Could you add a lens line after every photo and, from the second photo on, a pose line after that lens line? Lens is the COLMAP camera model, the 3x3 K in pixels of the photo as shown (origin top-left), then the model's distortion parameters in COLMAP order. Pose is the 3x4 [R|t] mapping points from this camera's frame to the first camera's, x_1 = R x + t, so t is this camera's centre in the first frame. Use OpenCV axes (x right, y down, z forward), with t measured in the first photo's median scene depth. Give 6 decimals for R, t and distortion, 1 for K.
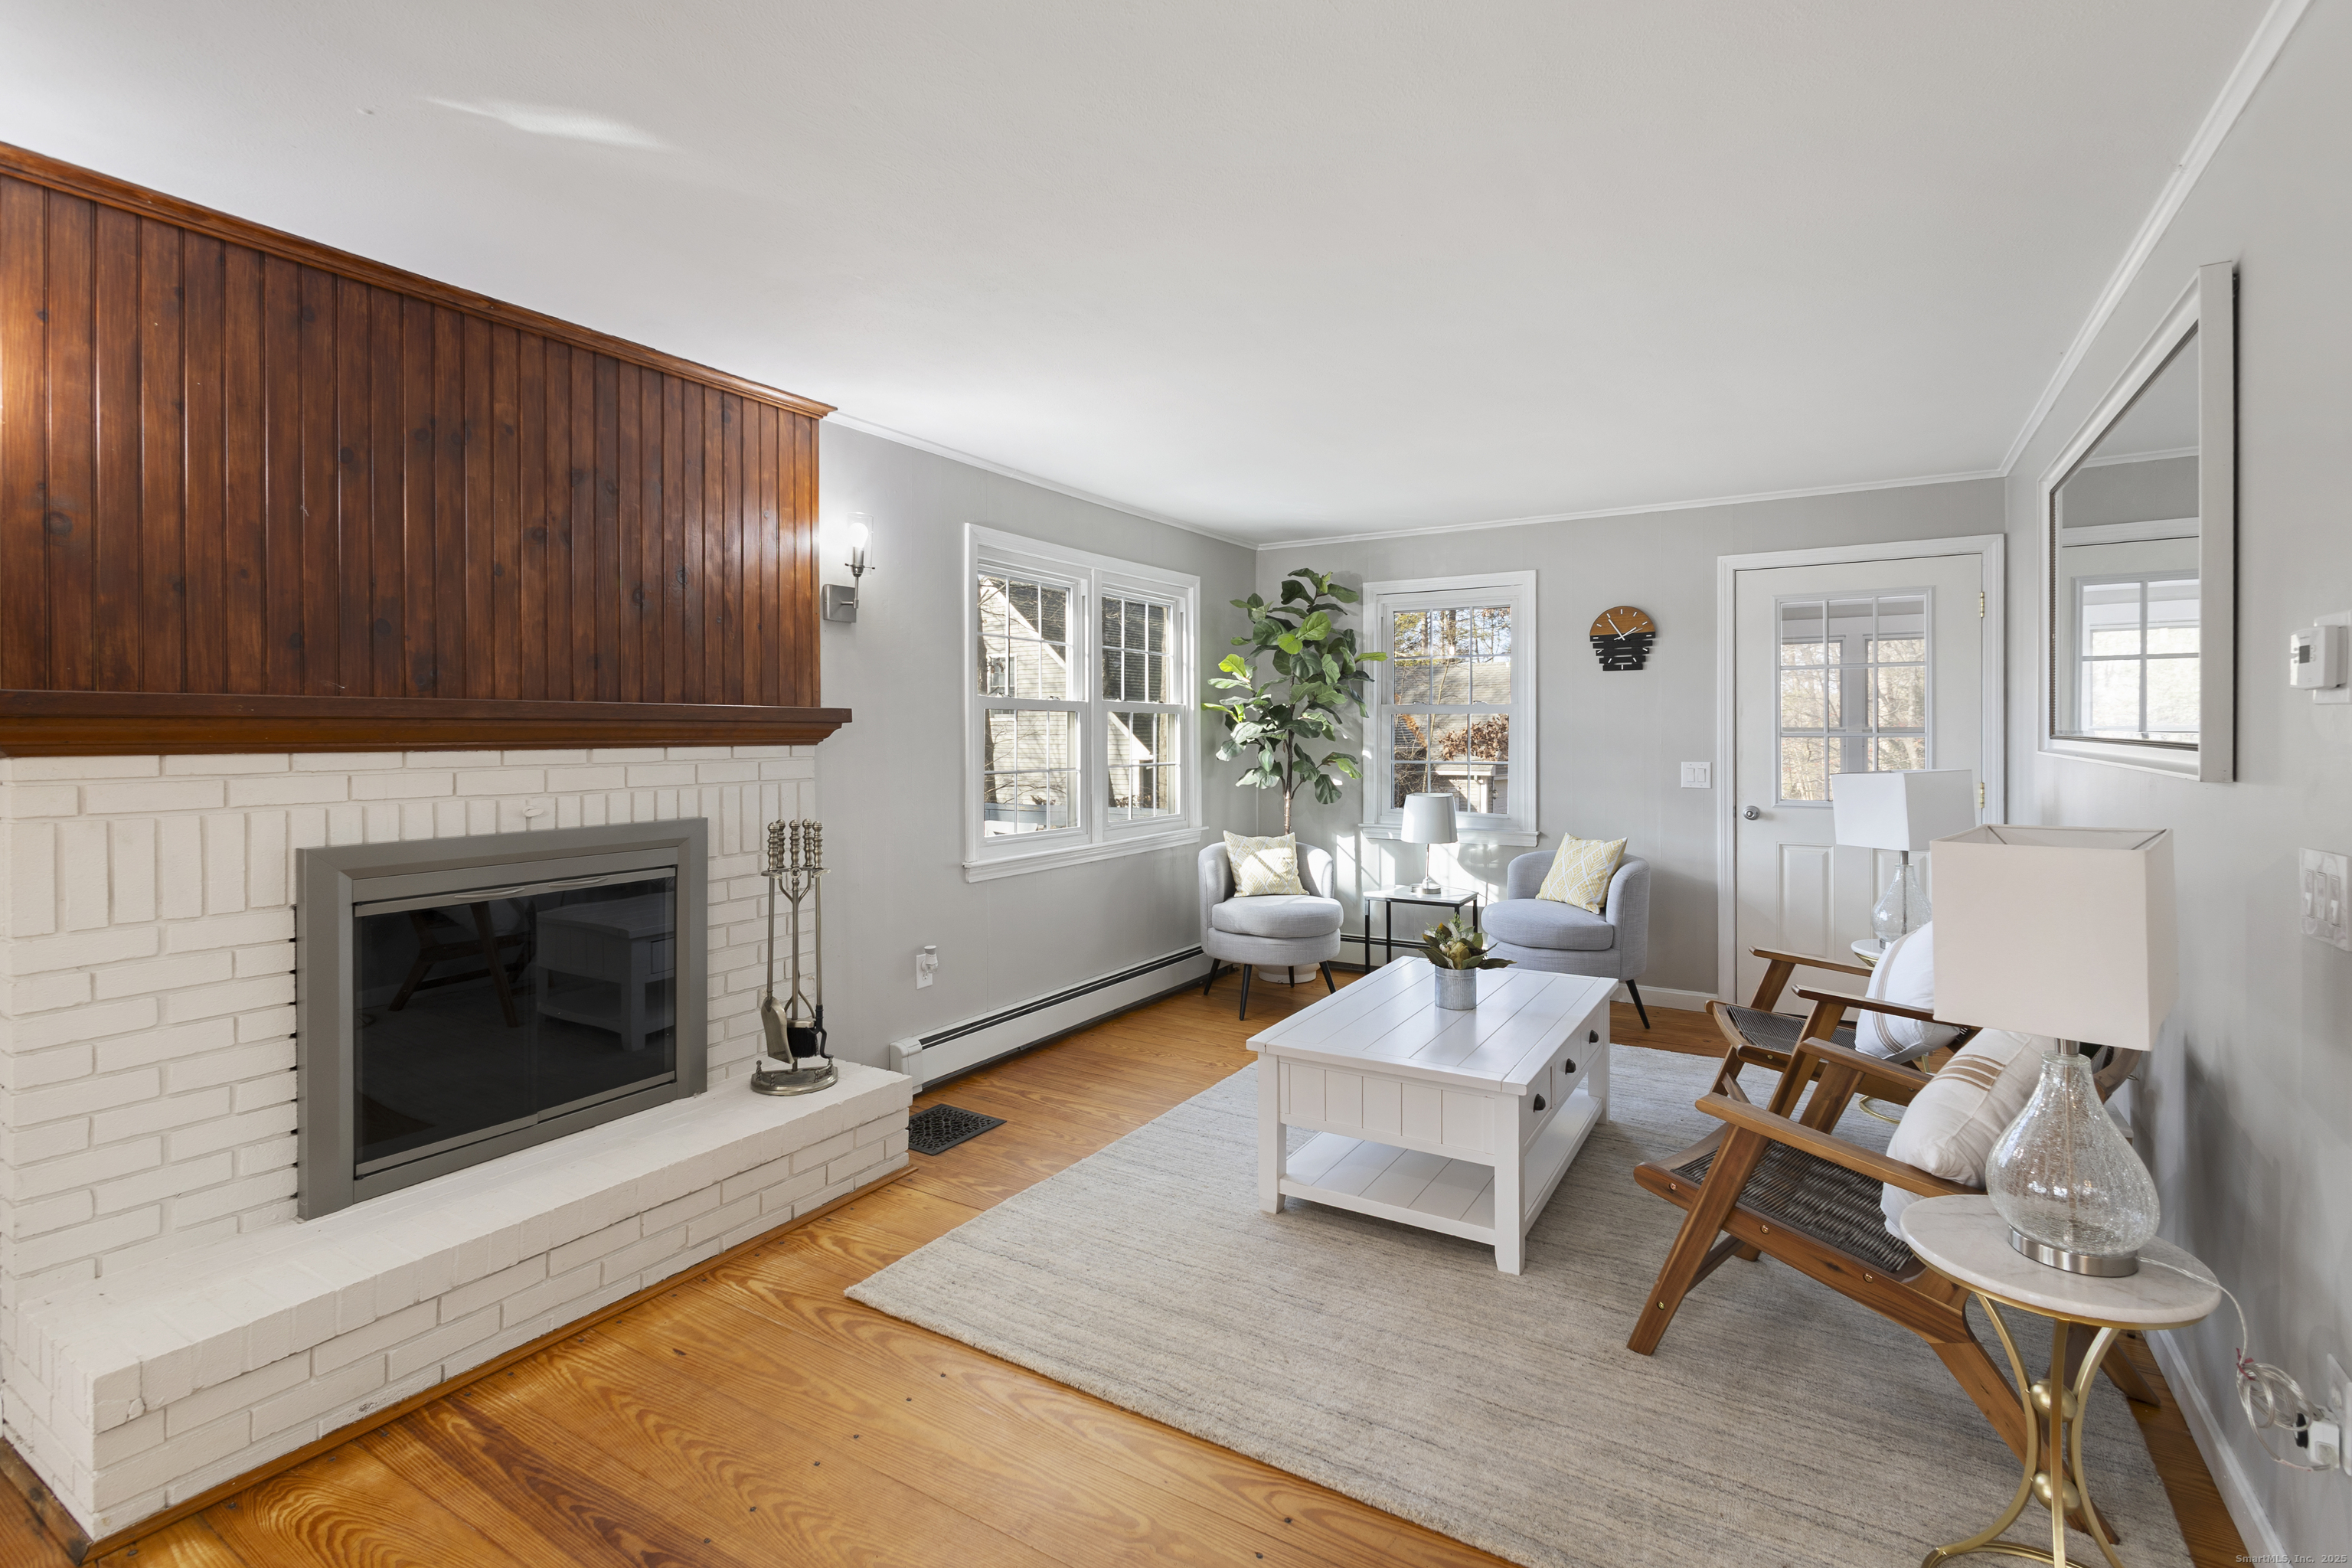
lens RADIAL K [[1098.6, 0, 1174.7], [0, 1098.6, 745.5], [0, 0, 1]] dist [-0.001368, -0.000132]
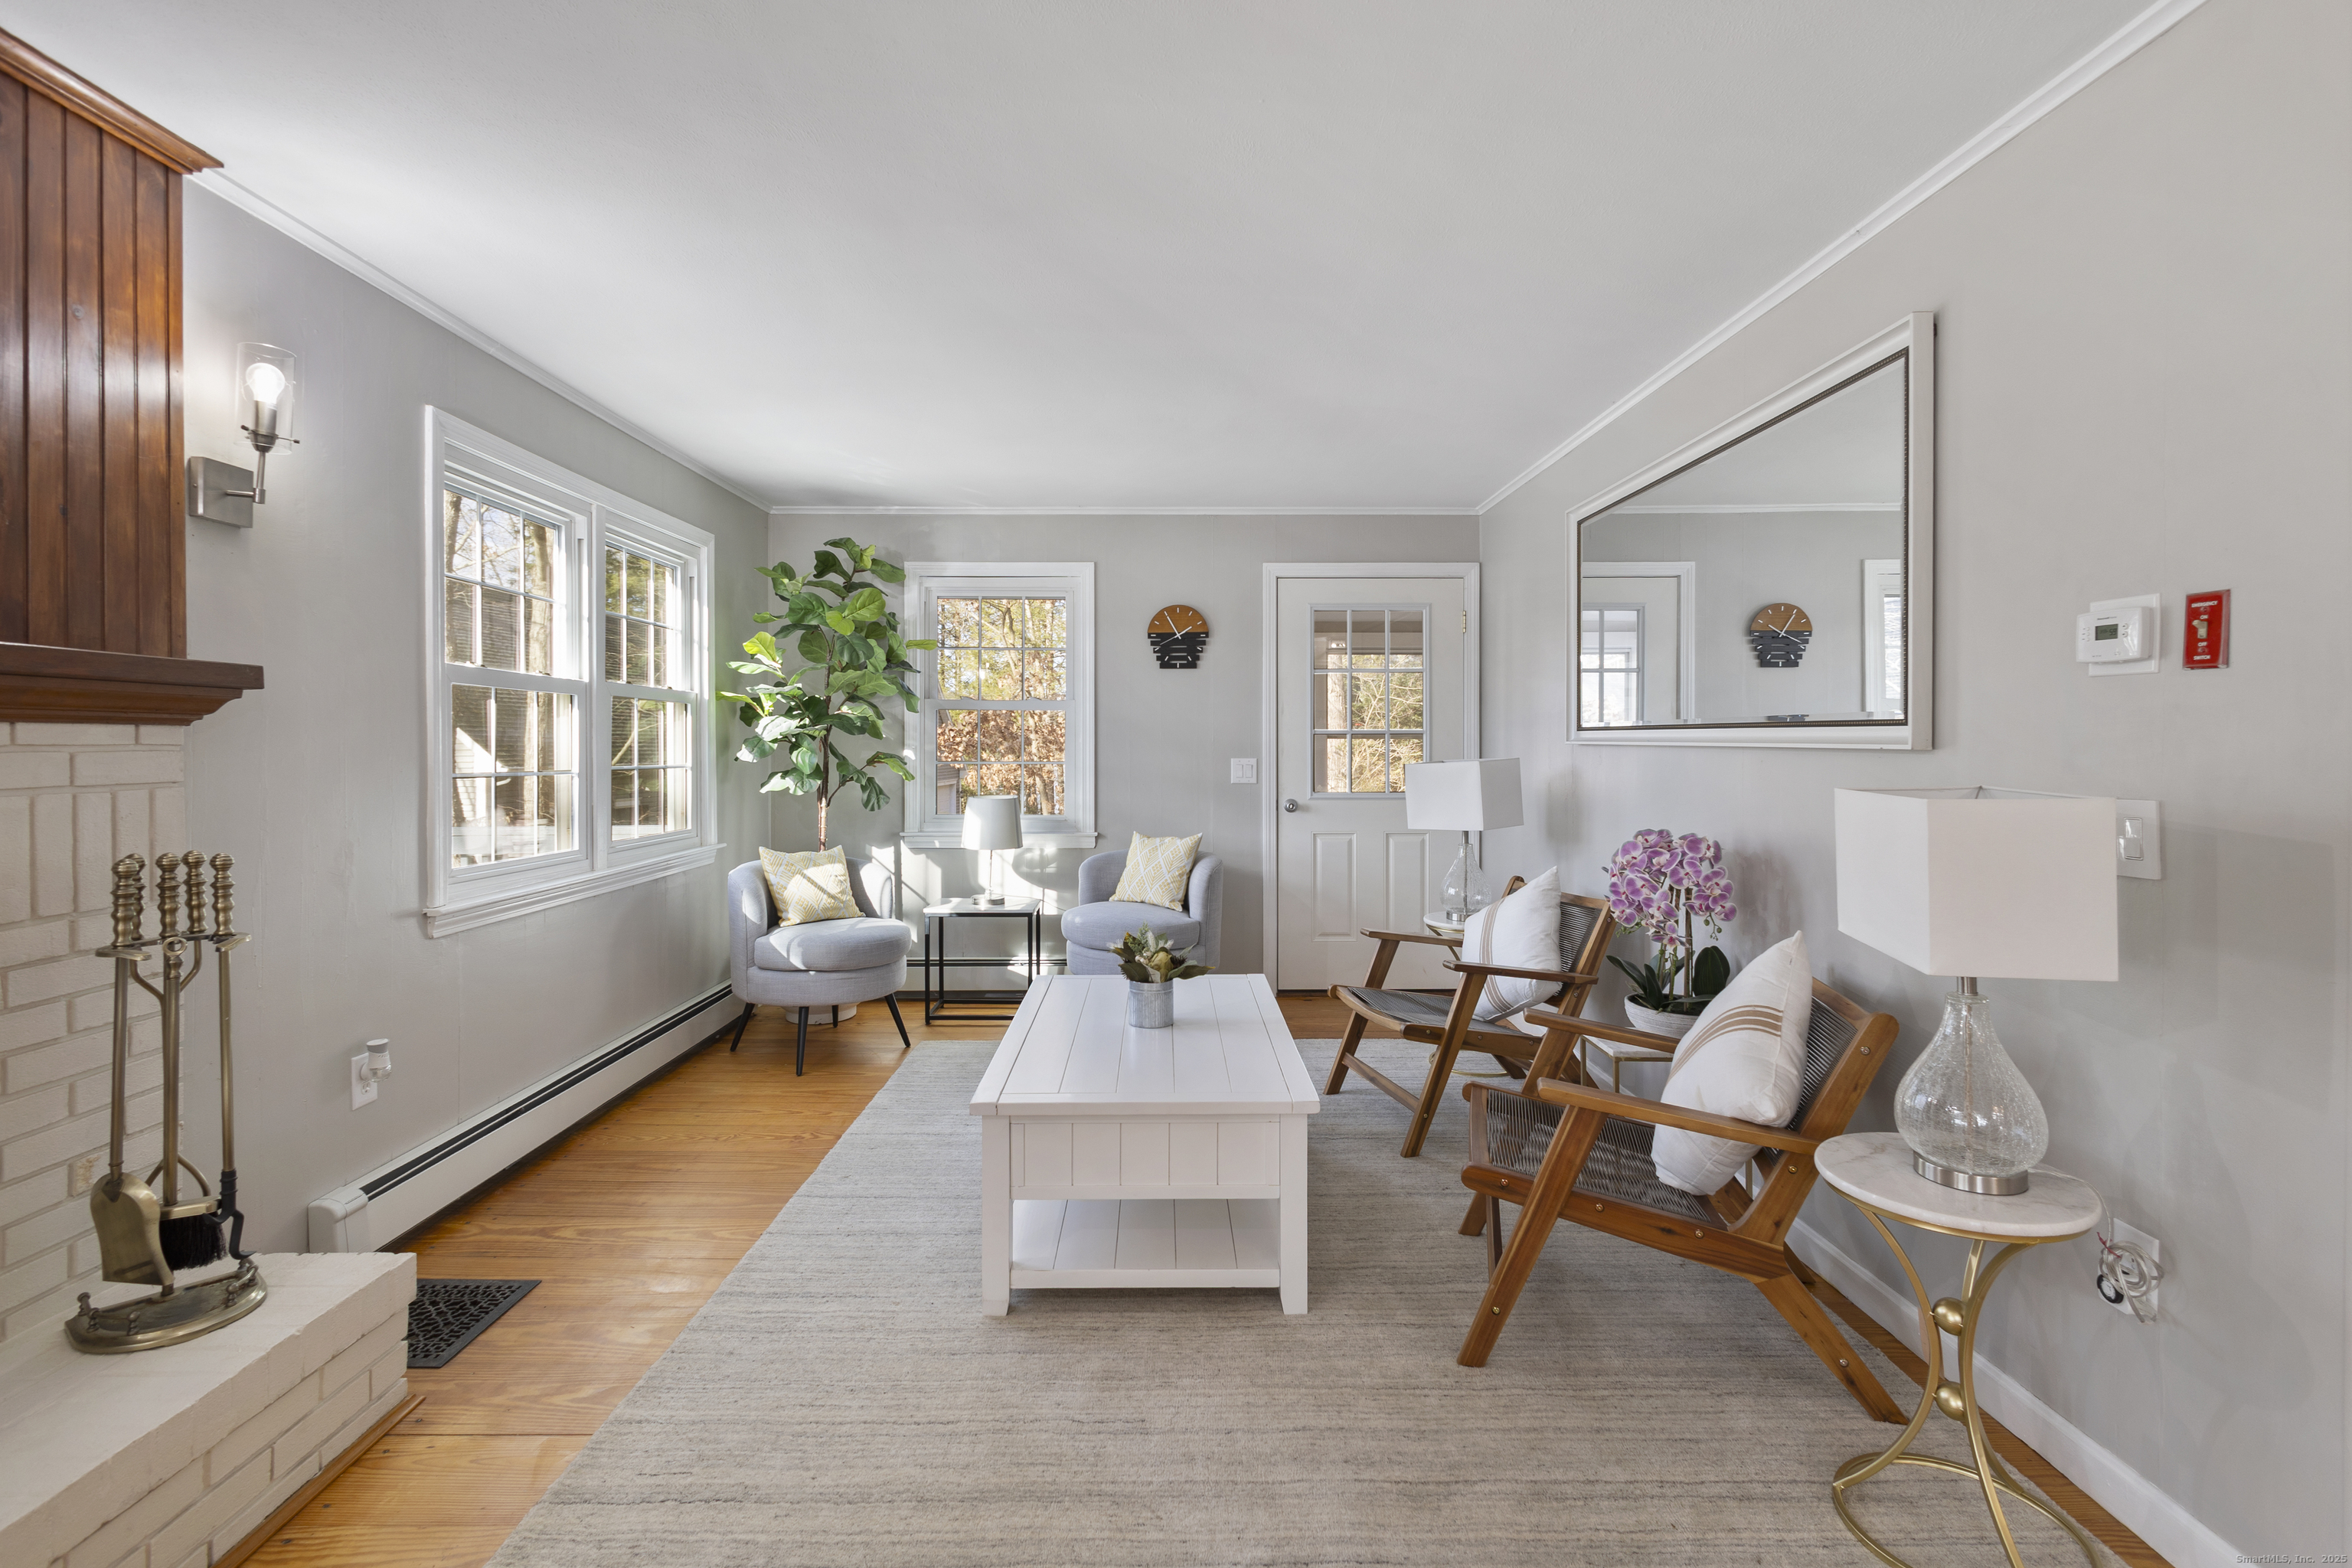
lens RADIAL K [[1091.9, 0, 1175.6], [0, 1091.9, 754.5], [0, 0, 1]] dist [0.002708, 0.000005]
pose [[0.846320, -0.003157, 0.532666, -0.158687], [0.005368, 0.999982, -0.002603, 0.016152], [-0.532648, 0.005062, 0.846322, 0.186223]]
